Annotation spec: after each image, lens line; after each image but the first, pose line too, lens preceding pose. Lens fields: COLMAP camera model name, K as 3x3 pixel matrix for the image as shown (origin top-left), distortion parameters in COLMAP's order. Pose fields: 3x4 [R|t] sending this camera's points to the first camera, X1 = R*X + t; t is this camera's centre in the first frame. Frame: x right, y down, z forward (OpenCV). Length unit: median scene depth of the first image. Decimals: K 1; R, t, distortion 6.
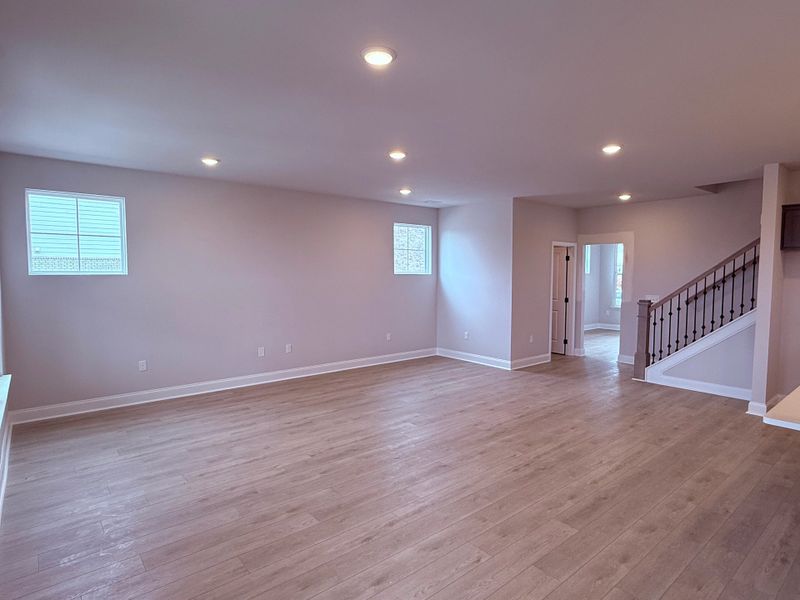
lens RADIAL K [[443.6, 0, 399.0], [0, 443.6, 298.2], [0, 0, 1]] dist [-0.000923, 0.000095]
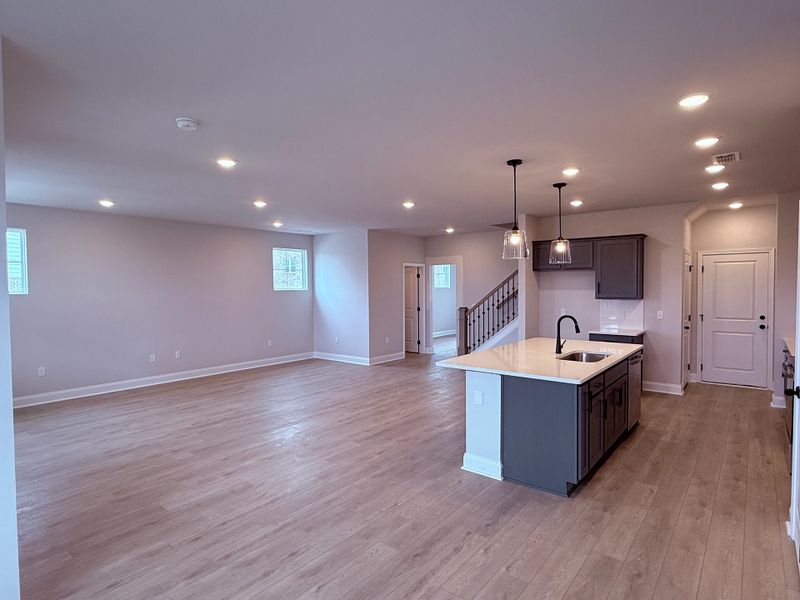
lens RADIAL K [[443.6, 0, 399.0], [0, 443.6, 298.2], [0, 0, 1]] dist [-0.000923, 0.000095]
pose [[0.978898, -0.016575, 0.203677, 0.109343], [0.023428, 0.999236, -0.031284, 0.017726], [-0.203003, 0.035395, 0.978538, -0.342425]]
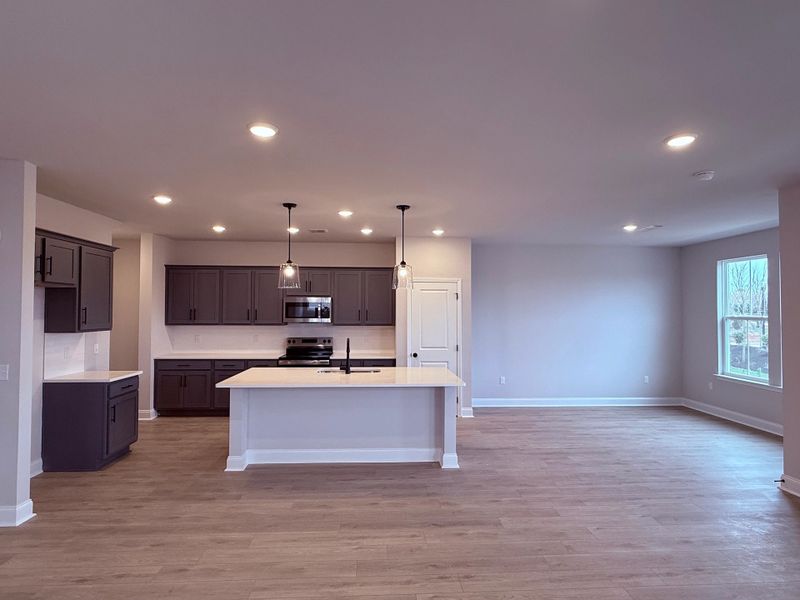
lens RADIAL K [[443.4, 0, 400.0], [0, 443.4, 300.0], [0, 0, 1]] dist [0.001205, 0.000046]
pose [[-0.806030, 0.007672, 0.591825, -0.063749], [0.028898, 0.999234, 0.026405, -0.072809], [-0.591169, 0.038386, -0.805634, 1.115906]]
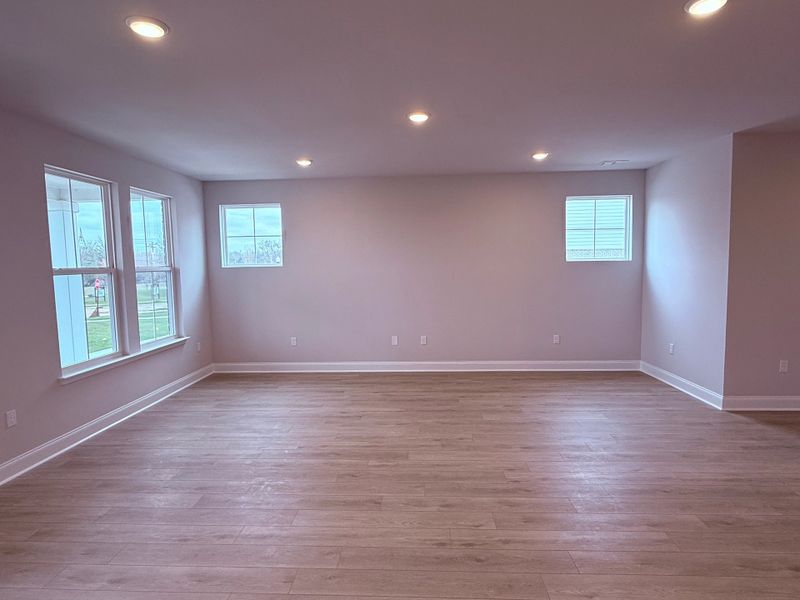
lens RADIAL K [[443.6, 0, 399.0], [0, 443.6, 298.2], [0, 0, 1]] dist [-0.000923, 0.000095]
pose [[0.737940, 0.036530, -0.673877, 0.447507], [-0.020443, 0.999286, 0.031783, -0.010283], [0.674557, -0.009678, 0.738160, 0.302931]]
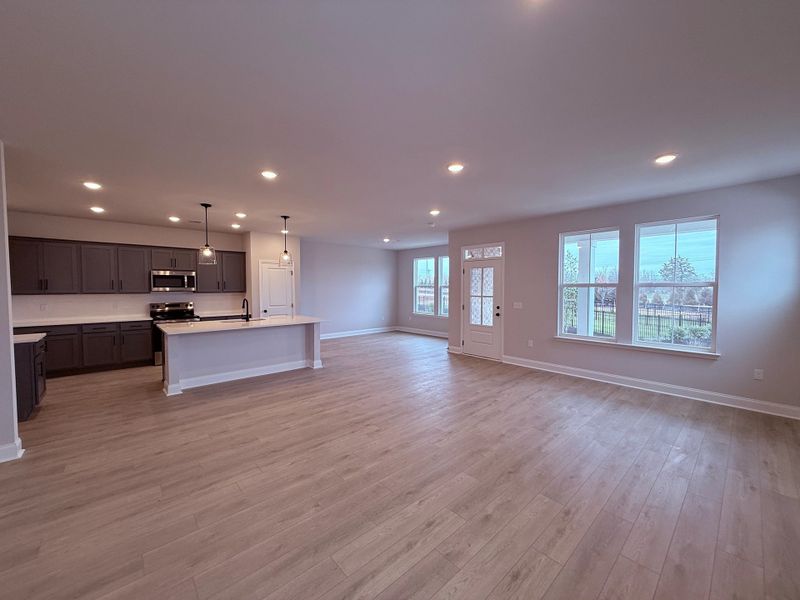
lens RADIAL K [[316.9, 0, 400.0], [0, 316.9, 300.0], [0, 0, 1]] dist [-0.001650, -0.000074]
pose [[-0.998856, -0.000968, -0.047799, 0.136294], [-0.005872, 0.994709, 0.102569, -0.073606], [0.047447, 0.102733, -0.993577, 1.468598]]
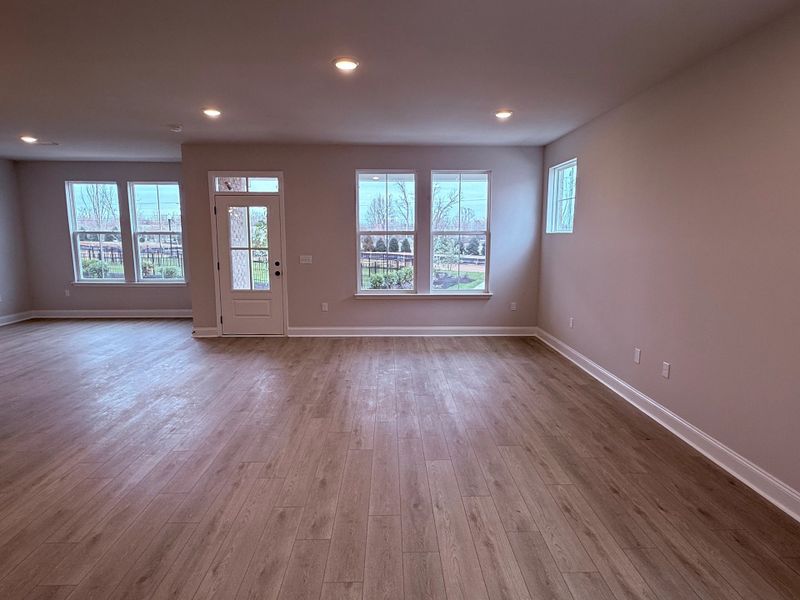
lens RADIAL K [[443.6, 0, 399.0], [0, 443.6, 298.2], [0, 0, 1]] dist [-0.000923, 0.000095]
pose [[-0.616832, 0.111360, -0.779177, 0.460202], [-0.051289, 0.982150, 0.180971, -0.068310], [0.785422, 0.151592, -0.600111, 1.300462]]
